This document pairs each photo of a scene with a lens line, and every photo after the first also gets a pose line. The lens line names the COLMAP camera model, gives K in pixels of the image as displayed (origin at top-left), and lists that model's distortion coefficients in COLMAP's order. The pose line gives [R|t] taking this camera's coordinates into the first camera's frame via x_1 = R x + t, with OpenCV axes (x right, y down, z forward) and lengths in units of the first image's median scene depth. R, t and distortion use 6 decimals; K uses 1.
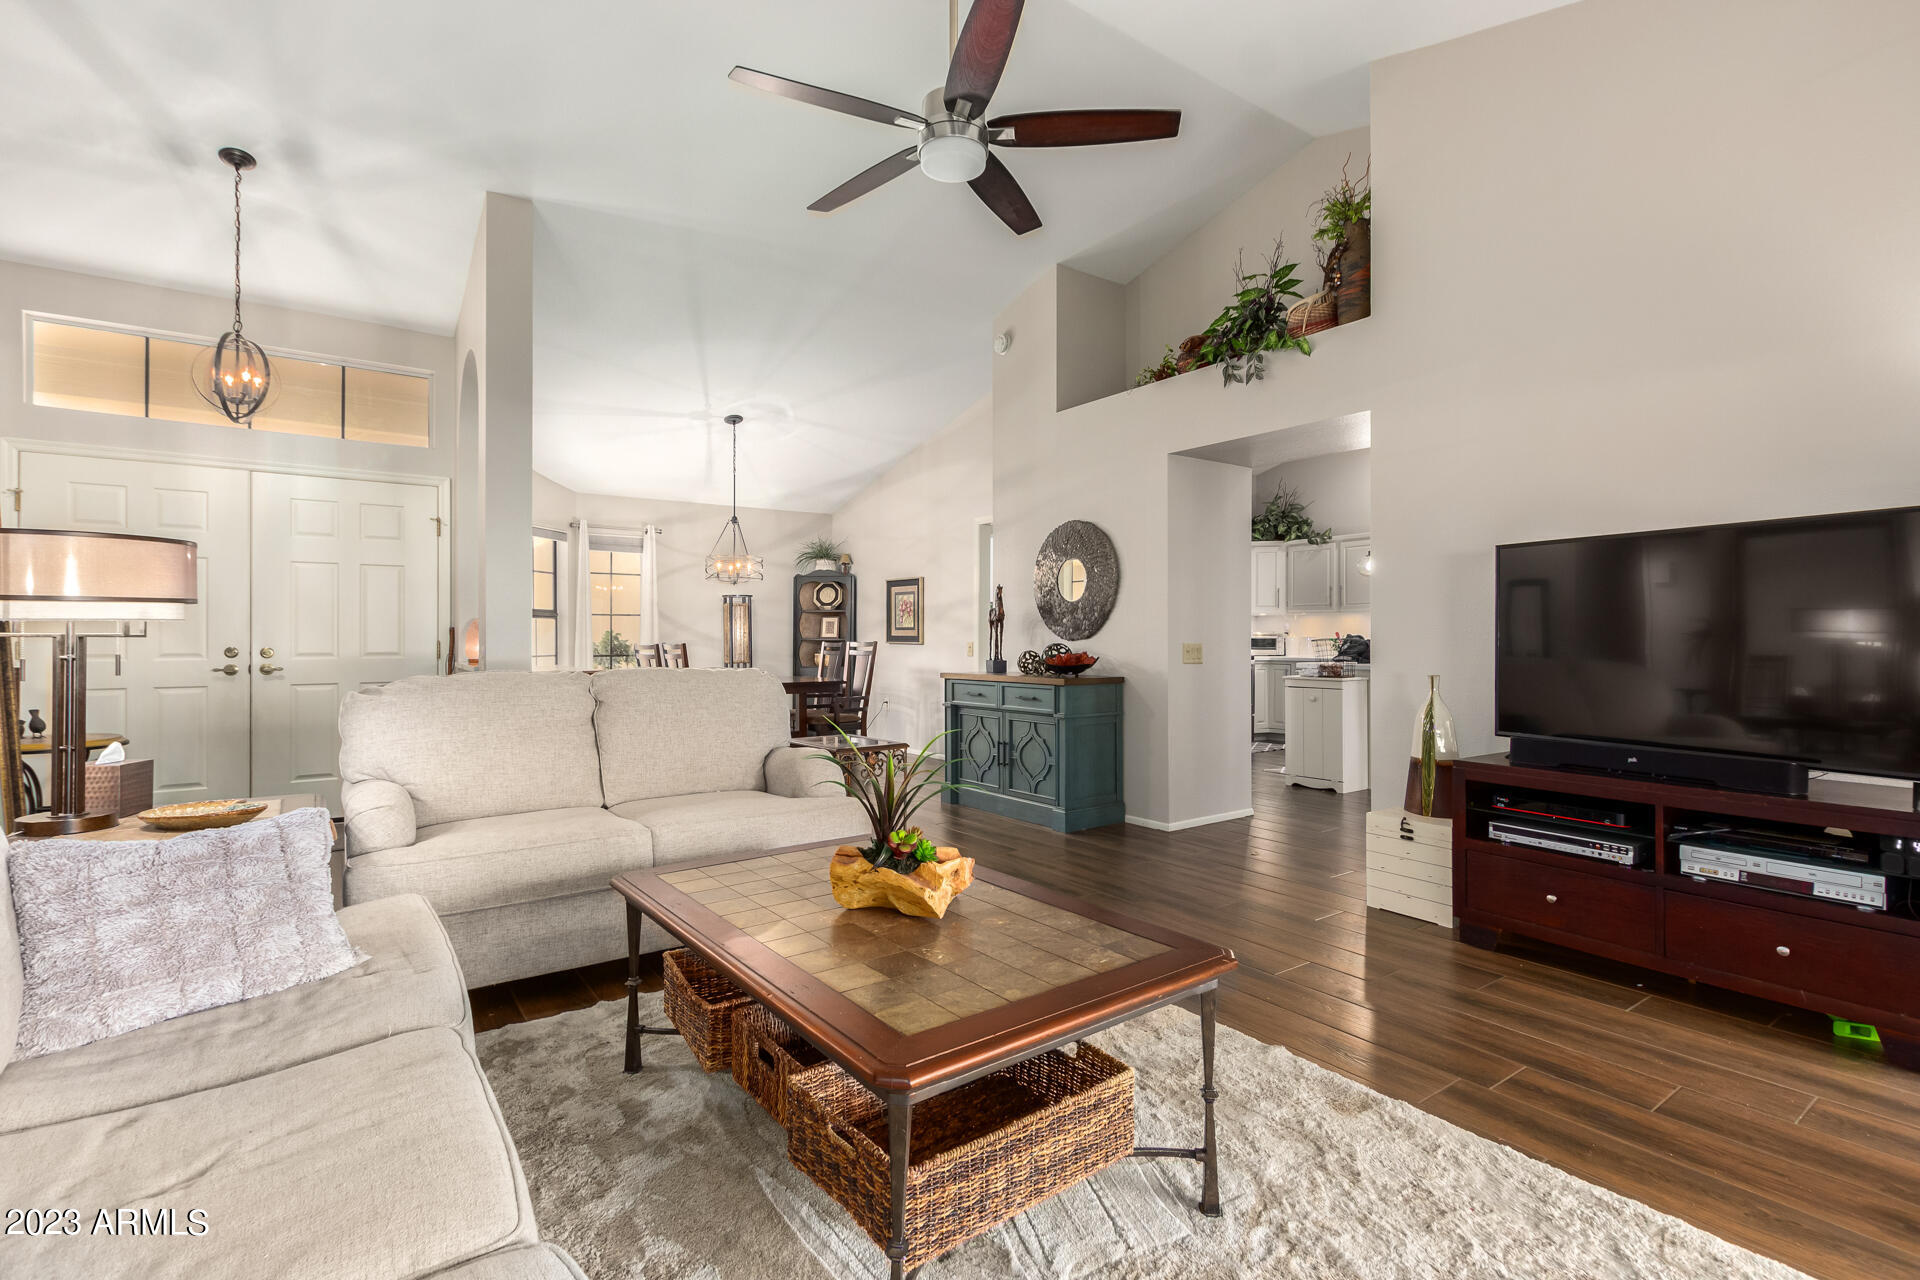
lens RADIAL K [[878.5, 0, 960.0], [0, 878.5, 640.0], [0, 0, 1]] dist [0.002239, -0.000089]
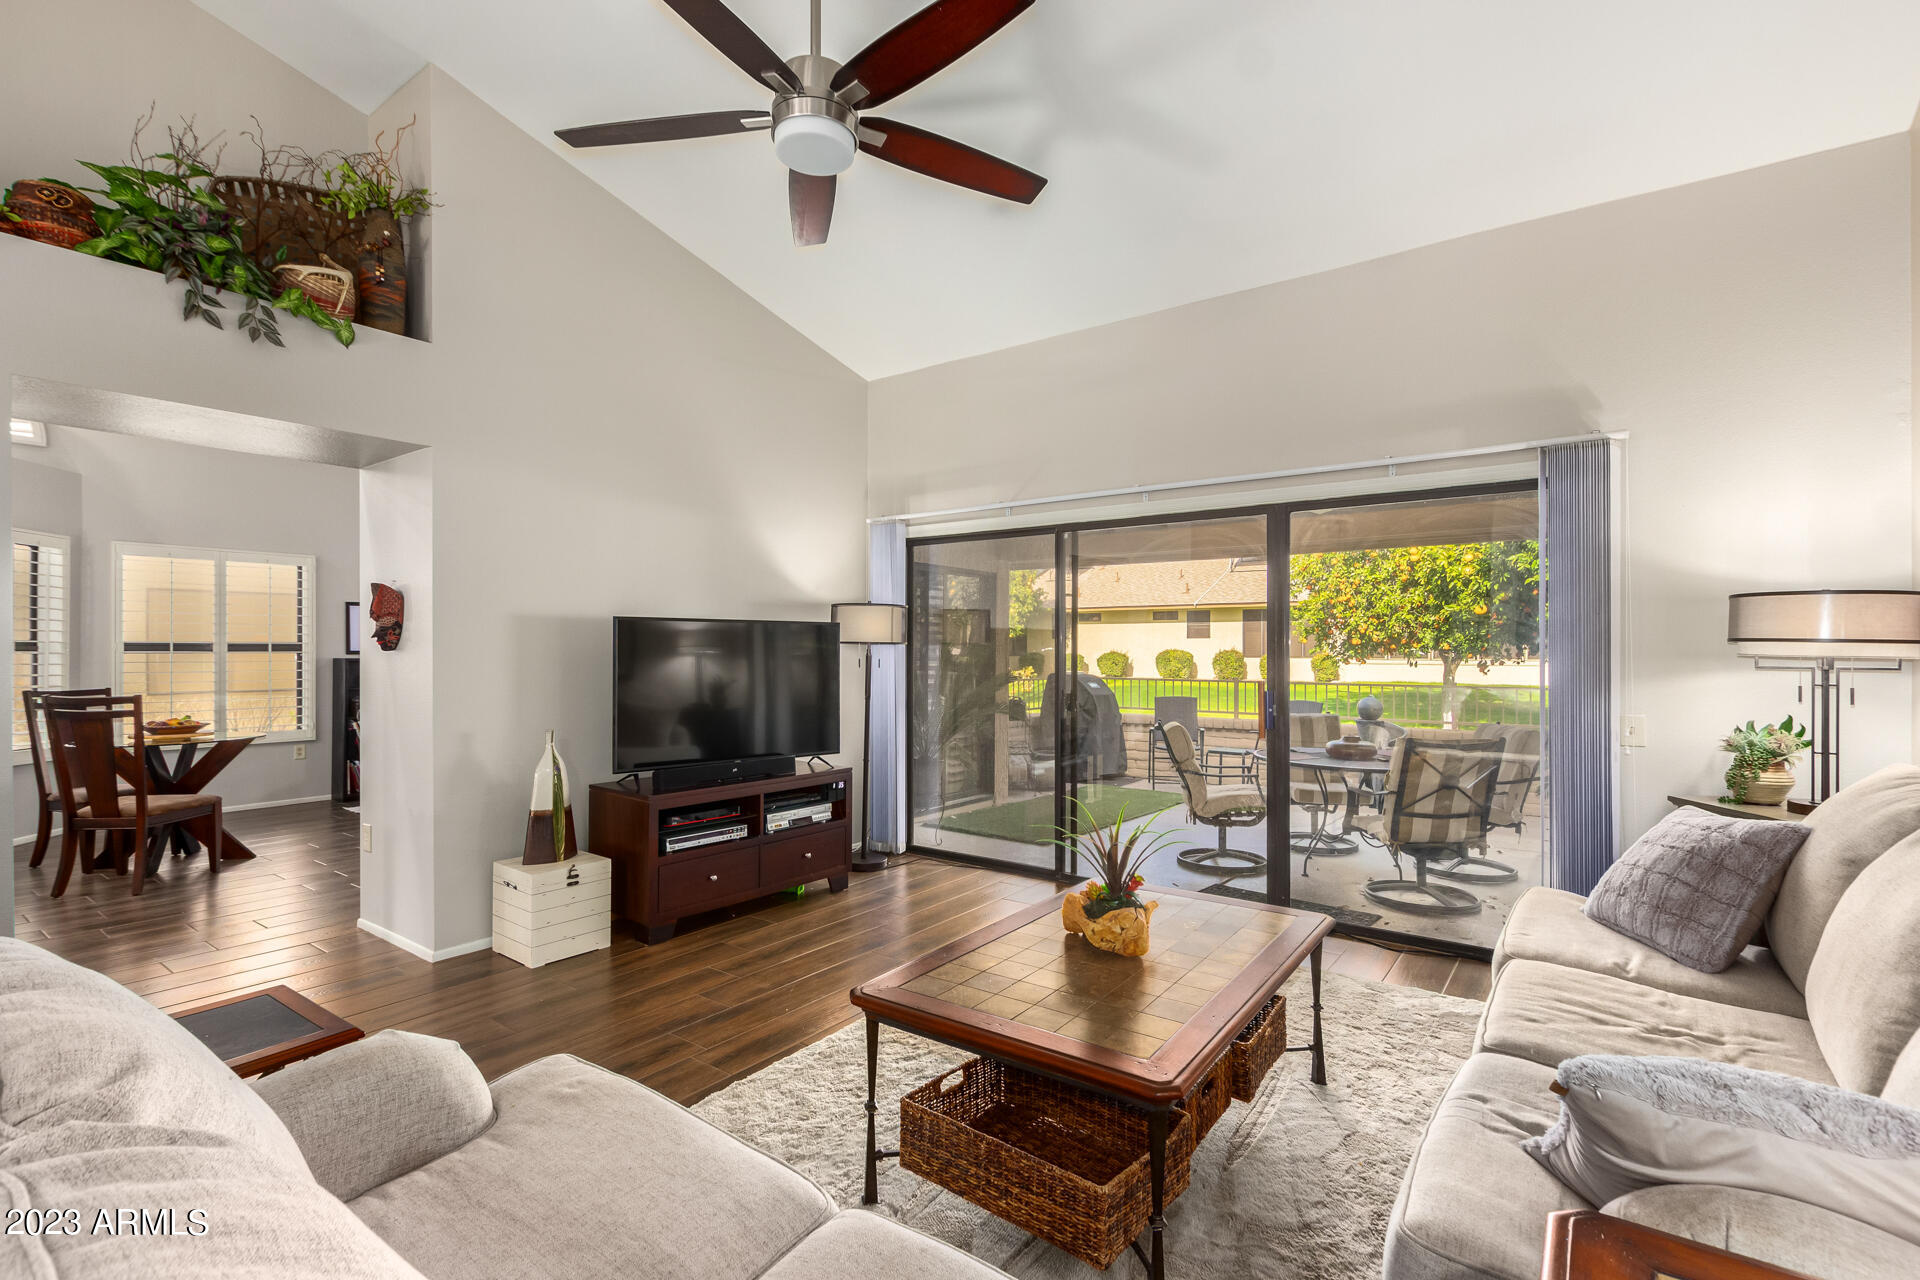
lens RADIAL K [[904.6, 0, 959.5], [0, 904.6, 646.8], [0, 0, 1]] dist [-0.001363, -0.000616]
pose [[-0.307393, -0.001957, 0.951581, -0.815531], [0.002634, 0.999992, 0.002907, -0.077532], [-0.951579, 0.003400, -0.307386, 1.066062]]
